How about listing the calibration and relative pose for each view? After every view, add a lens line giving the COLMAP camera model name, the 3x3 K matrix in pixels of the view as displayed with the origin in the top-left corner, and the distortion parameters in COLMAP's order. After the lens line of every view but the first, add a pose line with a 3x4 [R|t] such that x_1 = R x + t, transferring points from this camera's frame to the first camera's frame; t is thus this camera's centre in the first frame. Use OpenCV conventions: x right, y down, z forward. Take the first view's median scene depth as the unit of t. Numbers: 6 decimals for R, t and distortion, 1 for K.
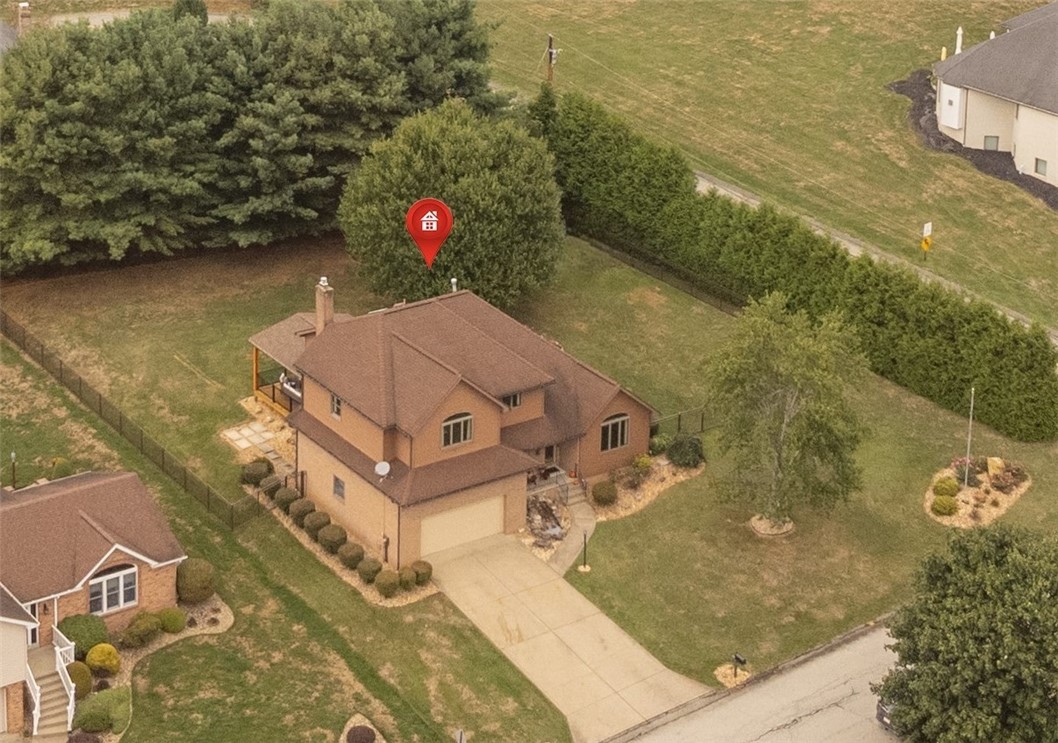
lens RADIAL K [[2512.2, 0, 525.7], [0, 2512.2, 364.8], [0, 0, 1]] dist [-0.002969, 0.000000]
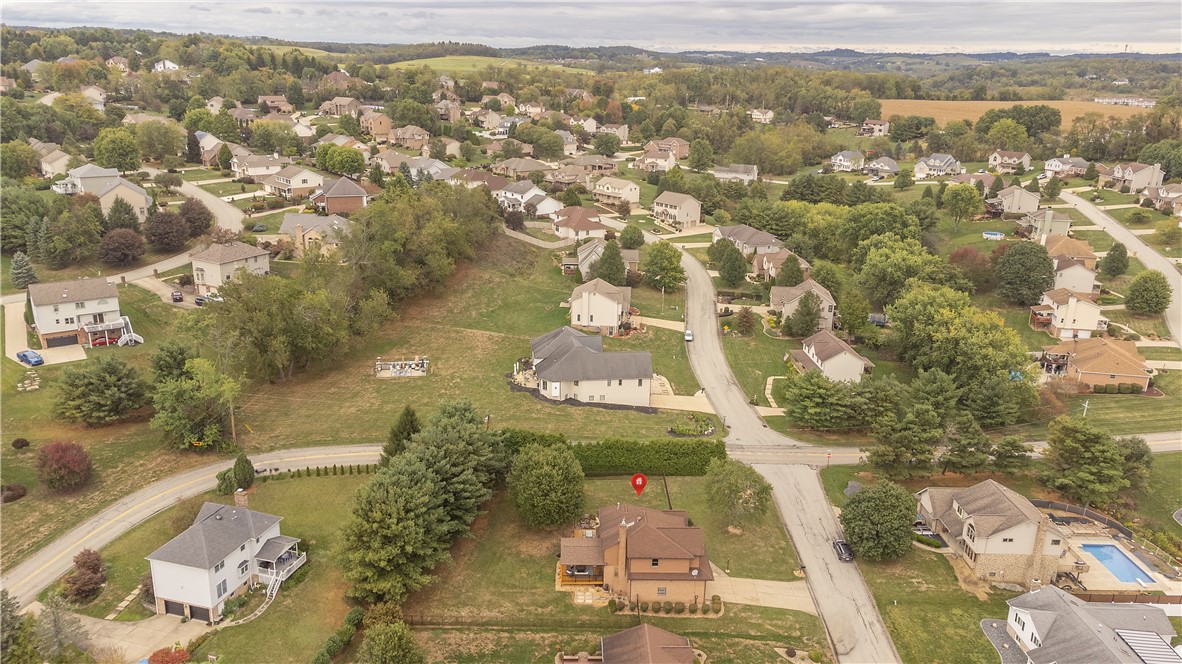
lens RADIAL K [[880.7, 0, 597.3], [0, 880.7, 334.8], [0, 0, 1]] dist [0.045396, 0.018566]
pose [[0.544242, -0.278951, 0.791193, -0.795119], [0.335674, 0.936723, 0.099359, -0.329255], [-0.768846, 0.211507, 0.603441, 0.429487]]
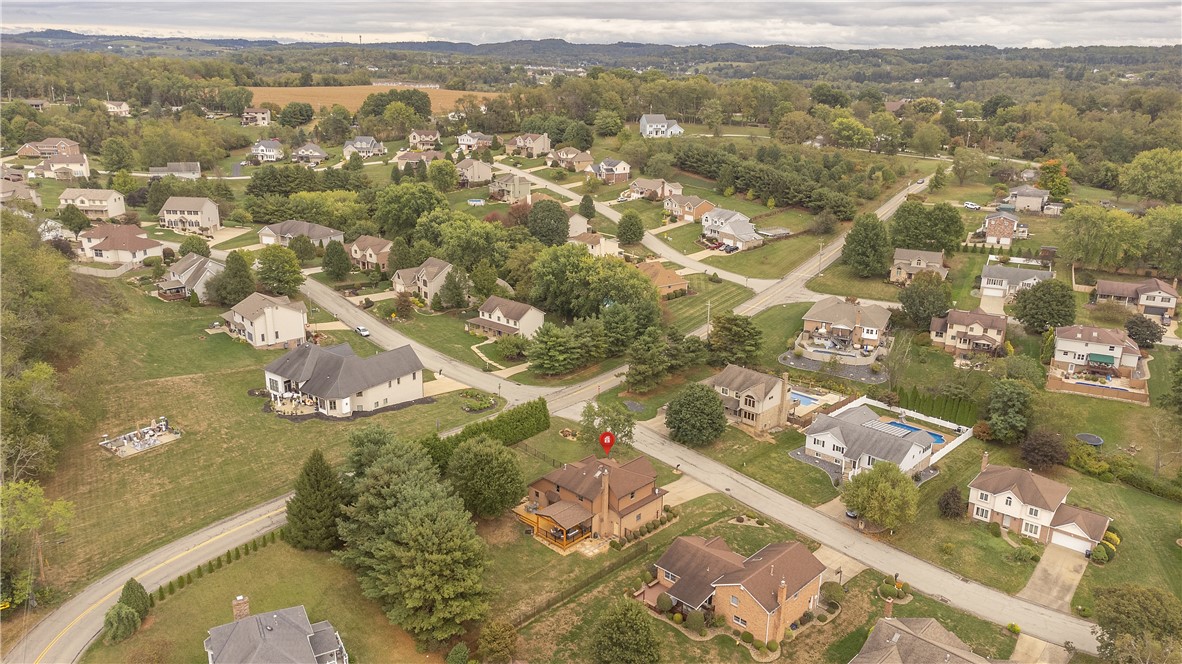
lens RADIAL K [[880.7, 0, 585.8], [0, 880.7, 336.6], [0, 0, 1]] dist [0.045396, 0.018566]
pose [[-0.213016, -0.336468, 0.917286, -0.997546], [0.371998, 0.840194, 0.394577, -0.600326], [-0.903461, 0.425279, -0.053809, 1.035863]]
